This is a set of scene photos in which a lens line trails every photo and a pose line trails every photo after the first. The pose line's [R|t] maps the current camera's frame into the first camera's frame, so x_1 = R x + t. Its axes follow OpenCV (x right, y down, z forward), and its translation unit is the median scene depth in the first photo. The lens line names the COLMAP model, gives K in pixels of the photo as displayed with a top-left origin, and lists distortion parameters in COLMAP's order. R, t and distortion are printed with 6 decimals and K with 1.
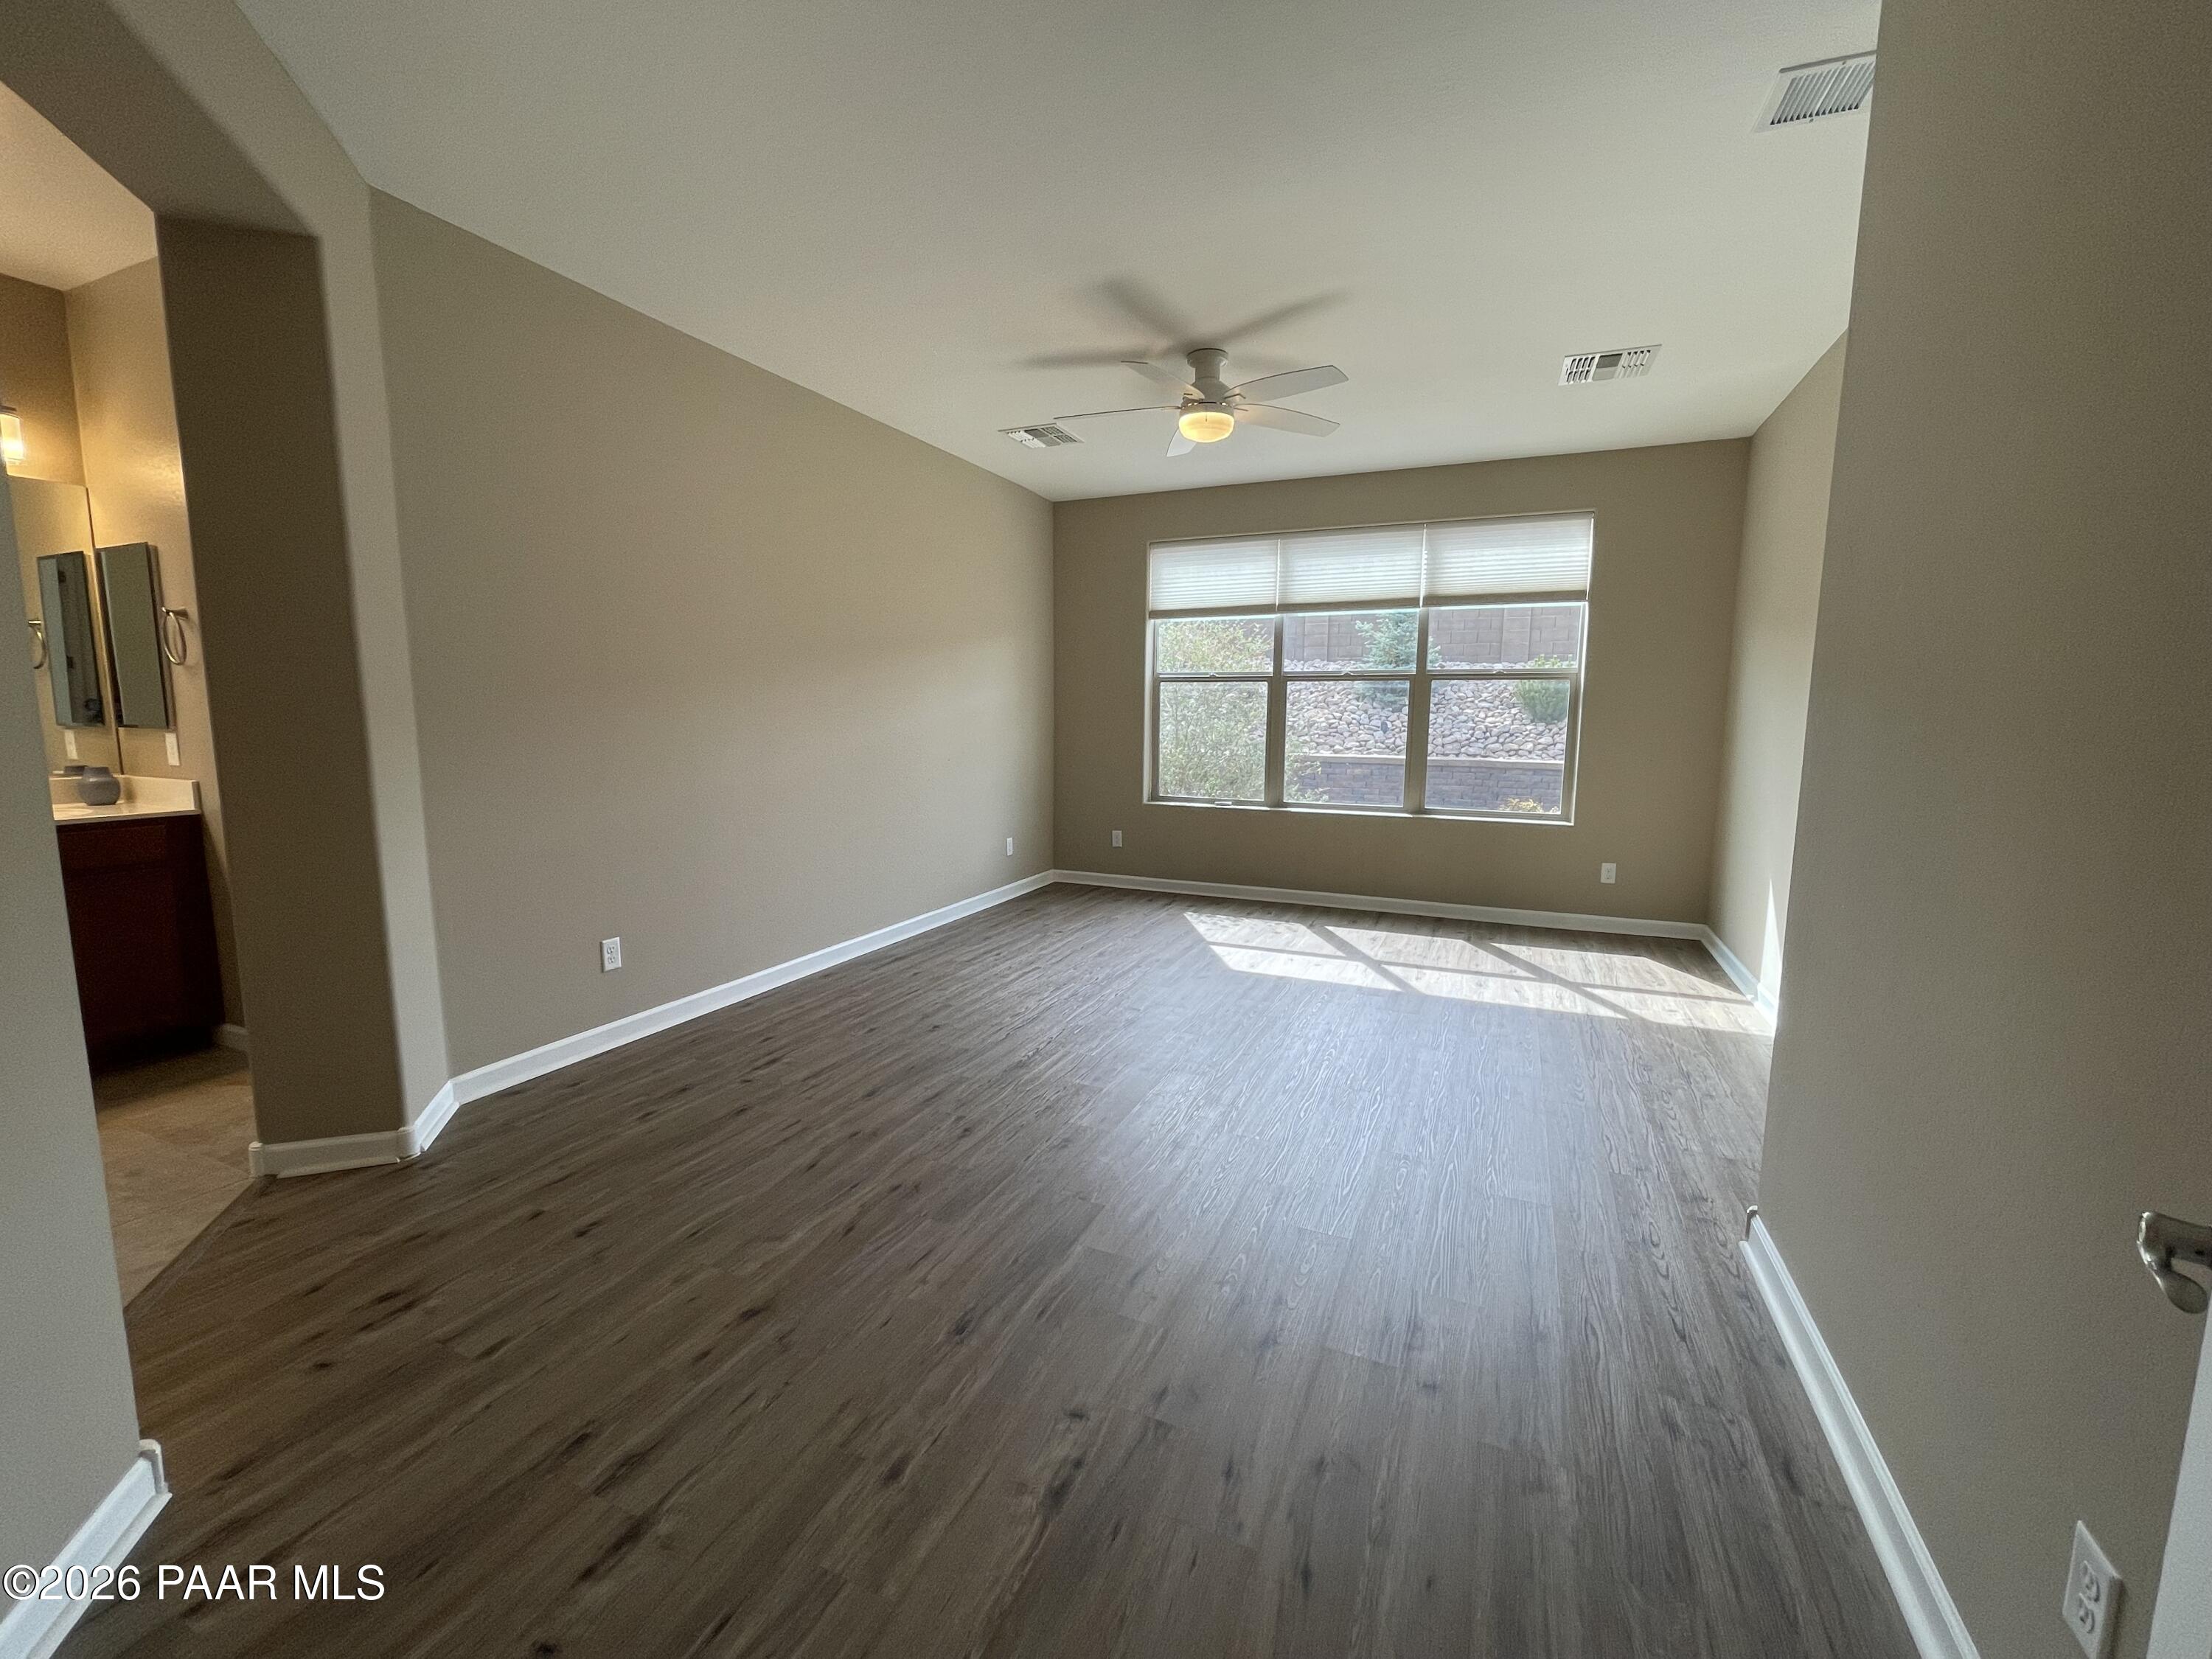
lens RADIAL K [[894.1, 0, 1101.7], [0, 894.1, 824.6], [0, 0, 1]] dist [-0.004108, -0.000222]
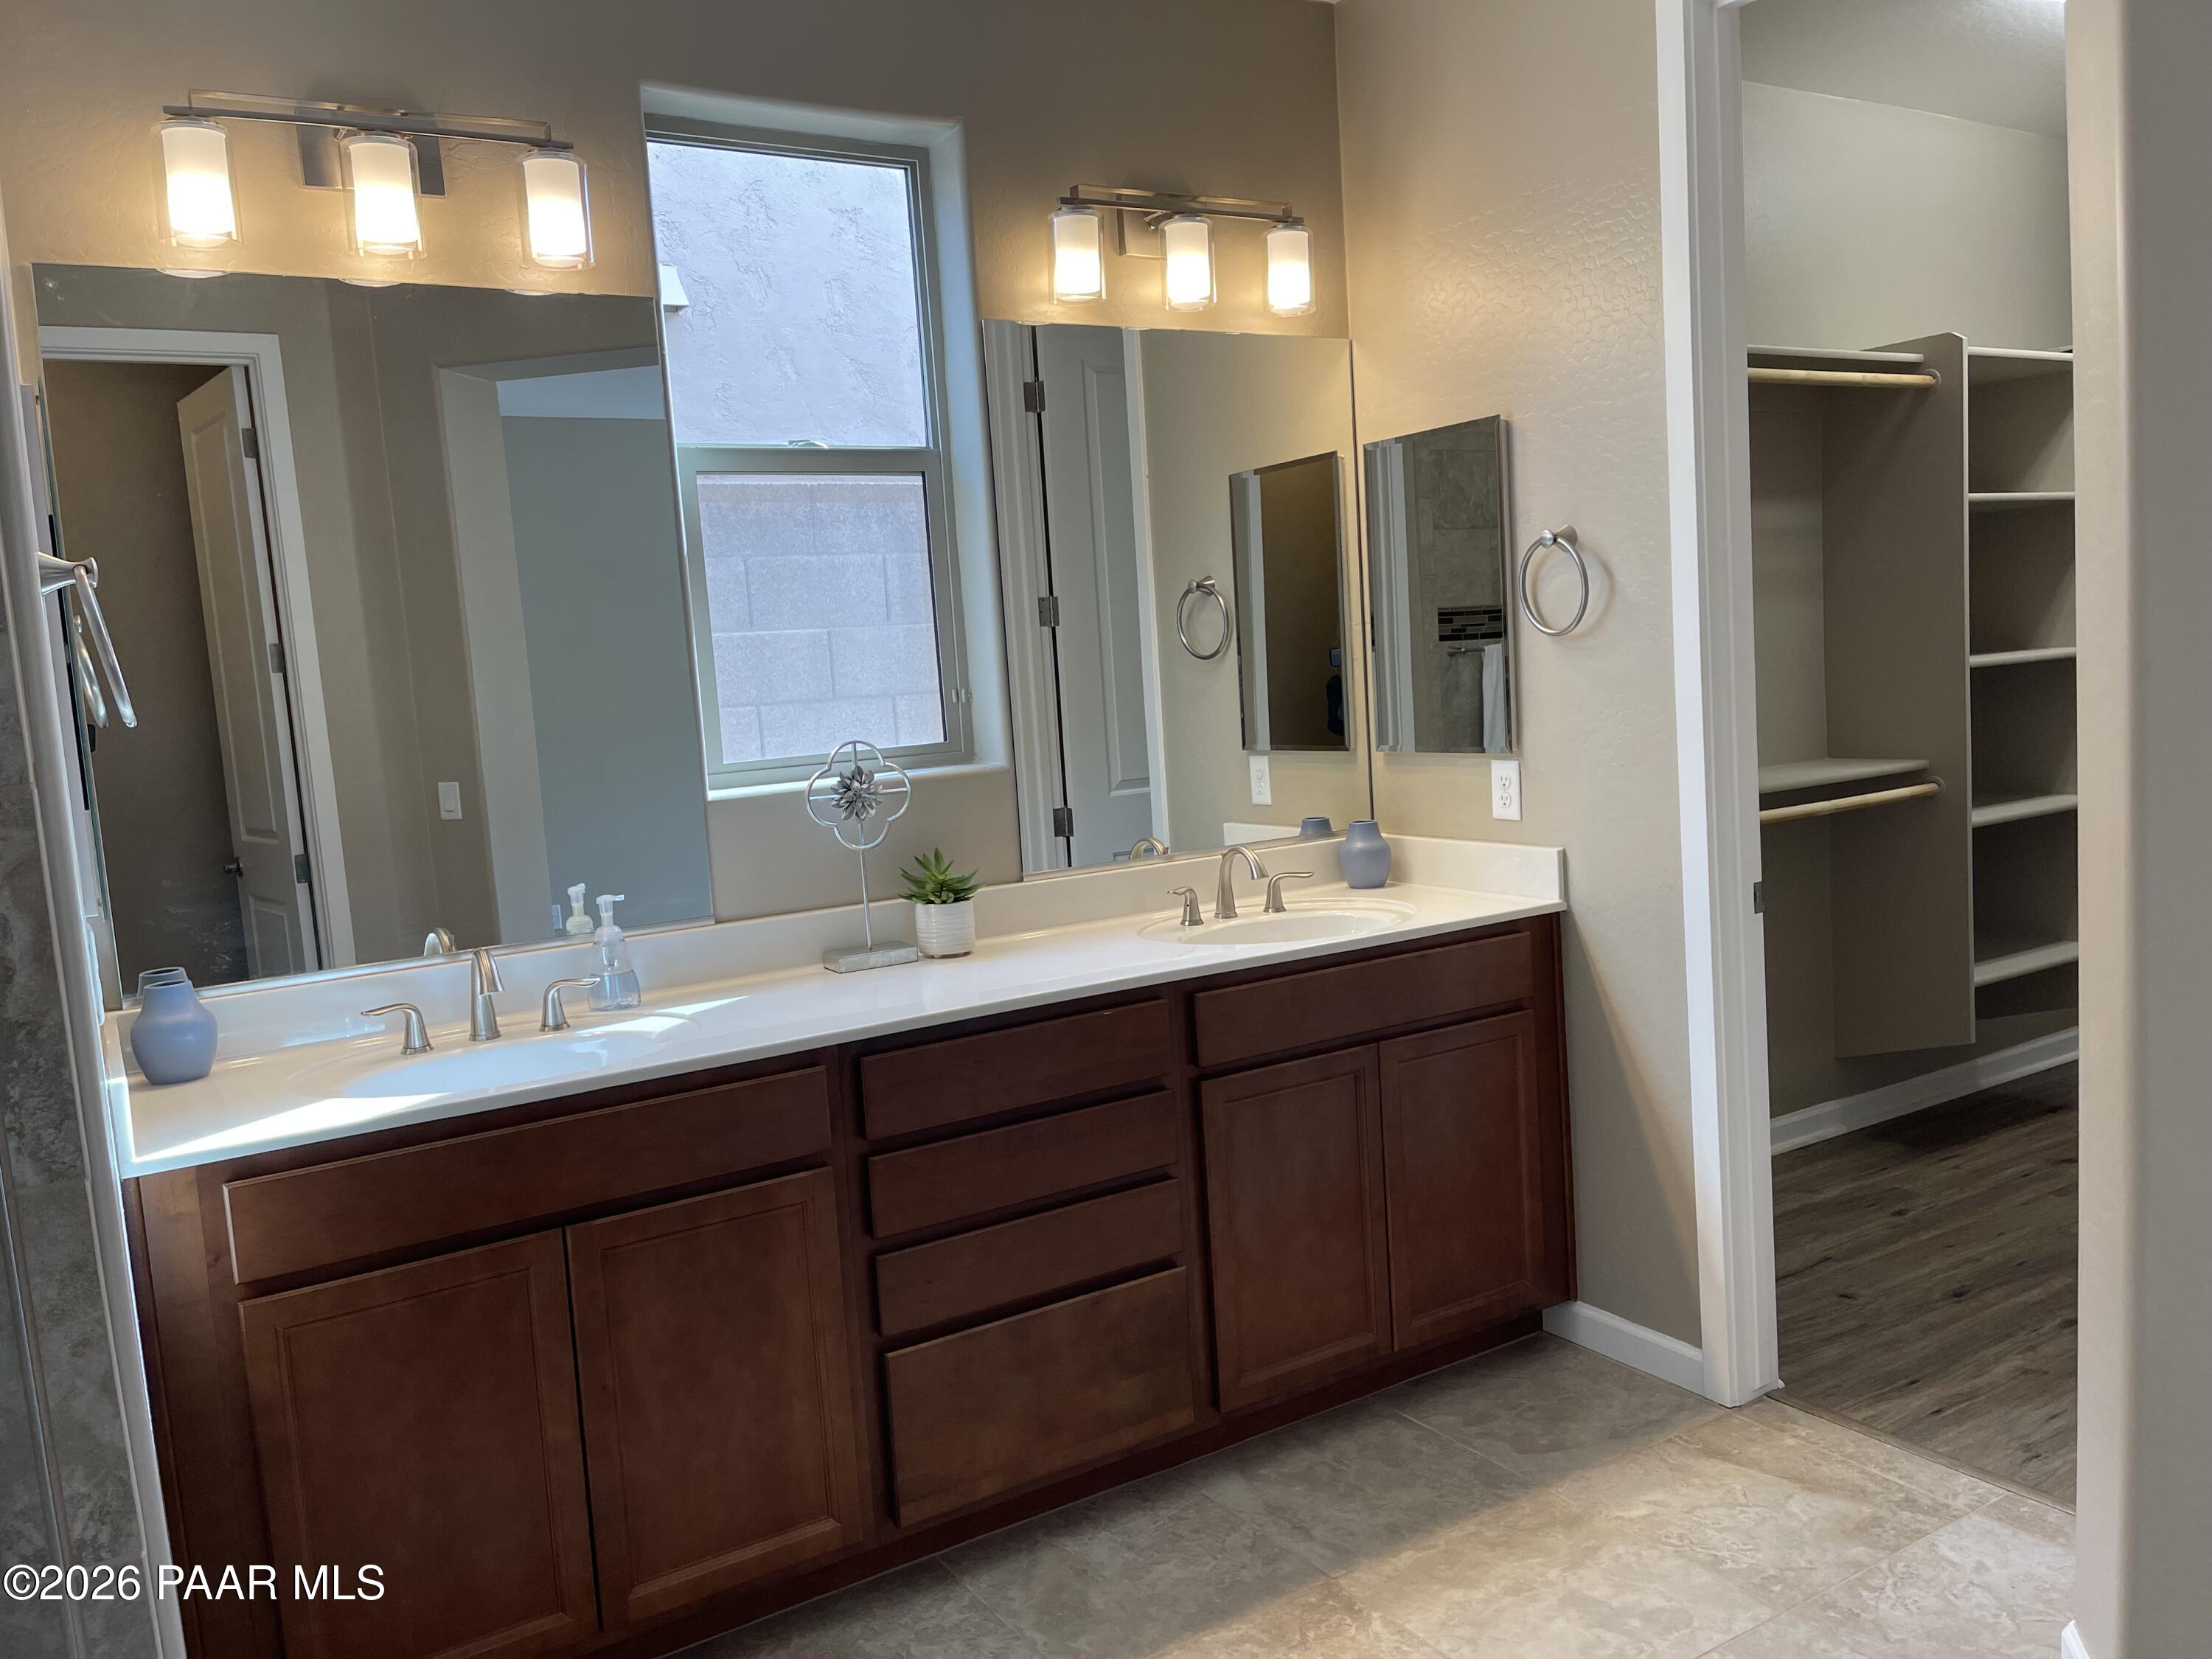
lens RADIAL K [[1631.3, 0, 1099.3], [0, 1631.3, 824.5], [0, 0, 1]] dist [0.012441, 0.001628]
pose [[0.823936, -0.010949, -0.566577, -0.679221], [0.004101, 0.999902, -0.013360, -0.051082], [0.566668, 0.008684, 0.823900, 0.034331]]
